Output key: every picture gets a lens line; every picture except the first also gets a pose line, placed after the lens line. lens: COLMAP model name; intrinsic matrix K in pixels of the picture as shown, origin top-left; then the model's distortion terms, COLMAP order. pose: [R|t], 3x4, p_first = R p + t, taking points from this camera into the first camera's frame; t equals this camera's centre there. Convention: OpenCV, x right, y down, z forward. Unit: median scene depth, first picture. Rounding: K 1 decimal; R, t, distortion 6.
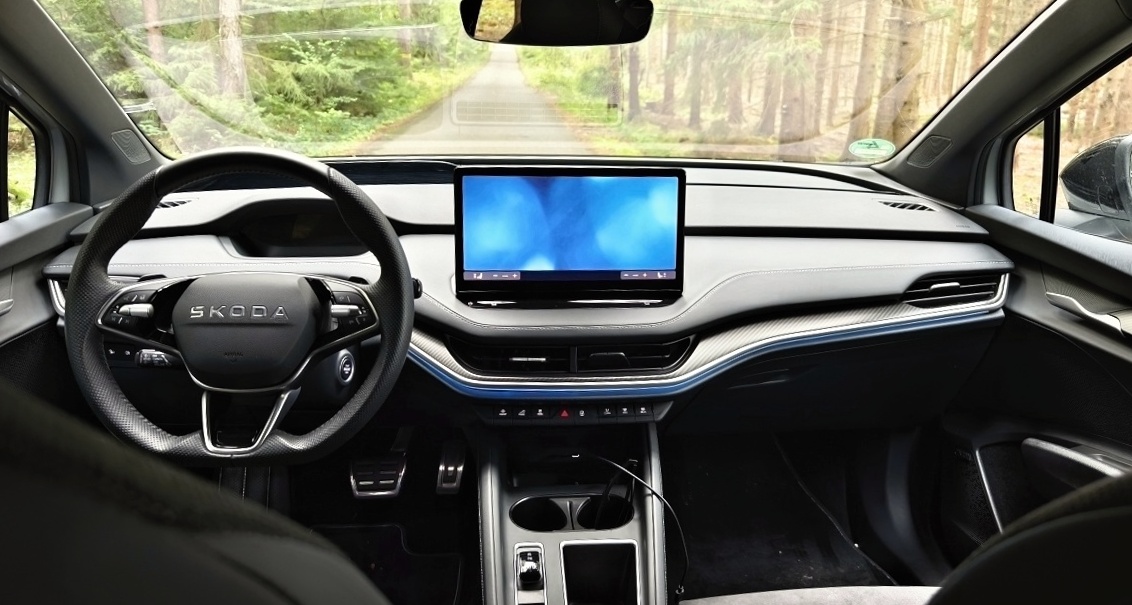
lens RADIAL K [[783.9, 0, 578.8], [0, 783.9, 303.0], [0, 0, 1]] dist [0.036377, -0.074330]
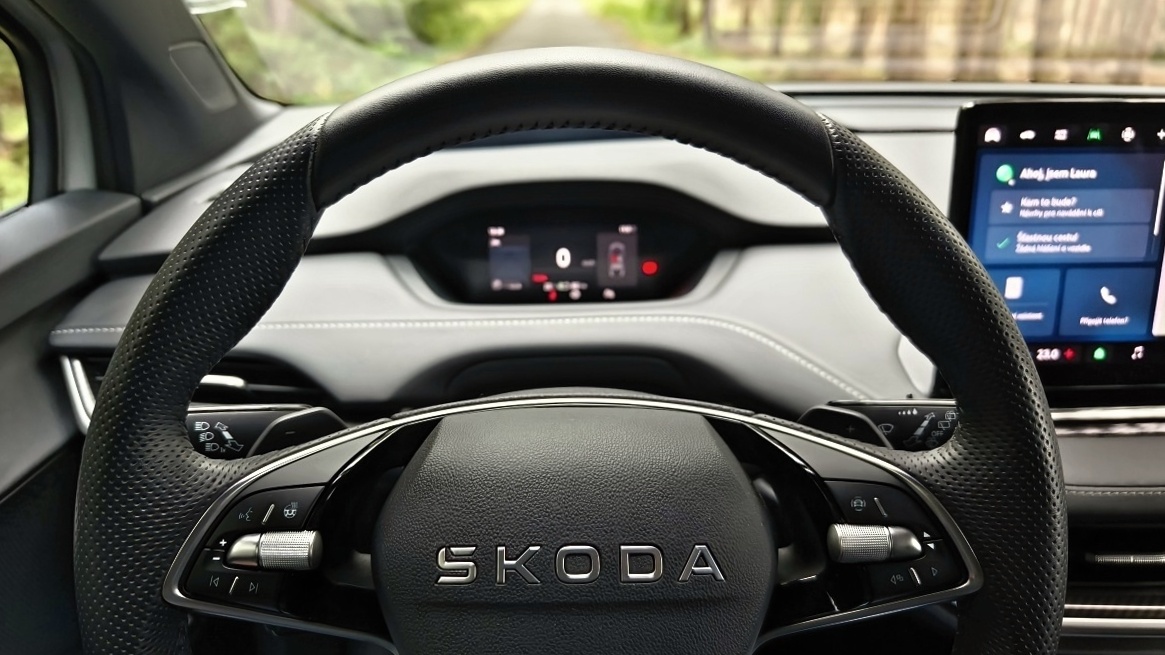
lens RADIAL K [[826.0, 0, 562.7], [0, 826.0, 329.3], [0, 0, 1]] dist [-0.043009, 0.001760]
pose [[0.996359, 0.002637, -0.085222, -0.330591], [0.005440, 0.995519, 0.094406, -0.094473], [0.085089, -0.094526, 0.991879, 0.540808]]
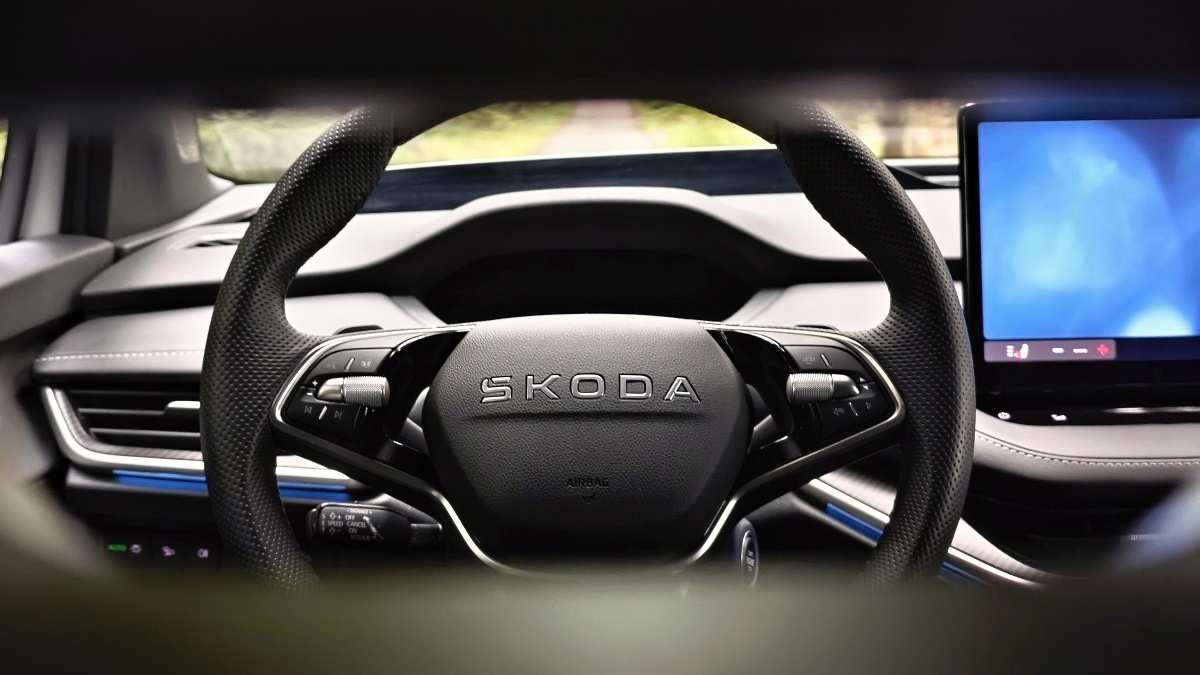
lens RADIAL K [[1737.2, 0, 600.0], [0, 1737.2, 337.5], [0, 0, 1]] dist [0.009680, -0.017206]
pose [[0.995790, -0.029602, -0.086752, -0.276301], [0.014347, 0.985088, -0.171451, 0.118356], [0.090534, 0.169484, 0.981366, 0.051473]]
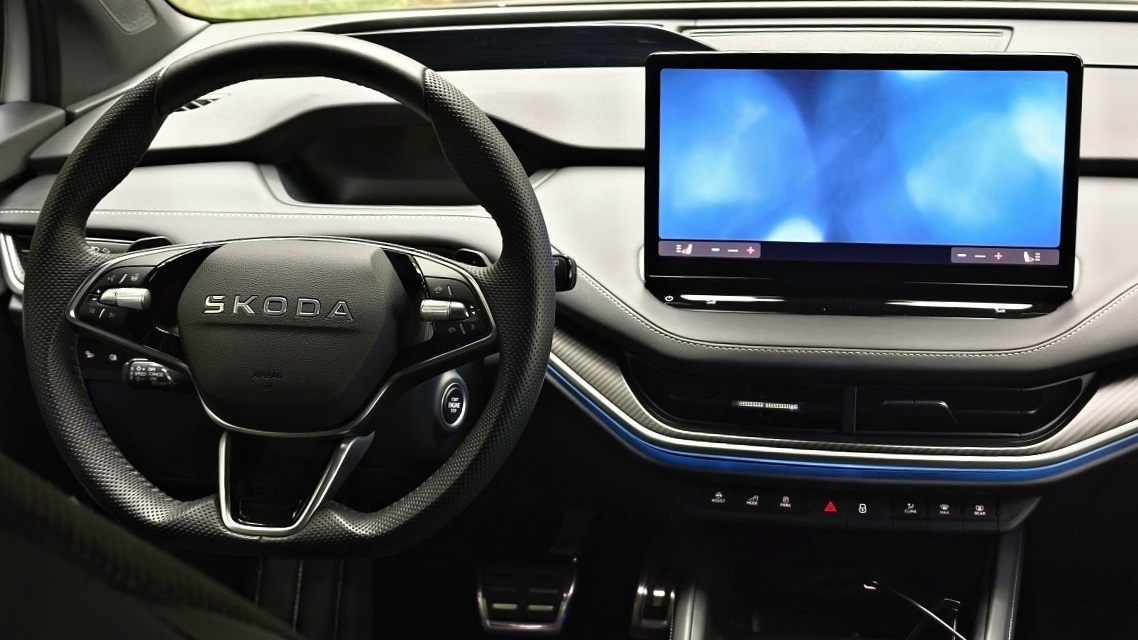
lens RADIAL K [[1693.8, 0, 611.6], [0, 1693.8, 319.7], [0, 0, 1]] dist [0.035466, -0.070122]
pose [[0.970633, 0.041323, -0.236988, 0.108934], [-0.031867, 0.998541, 0.043596, -0.035873], [0.238444, -0.034764, 0.970534, -0.178797]]
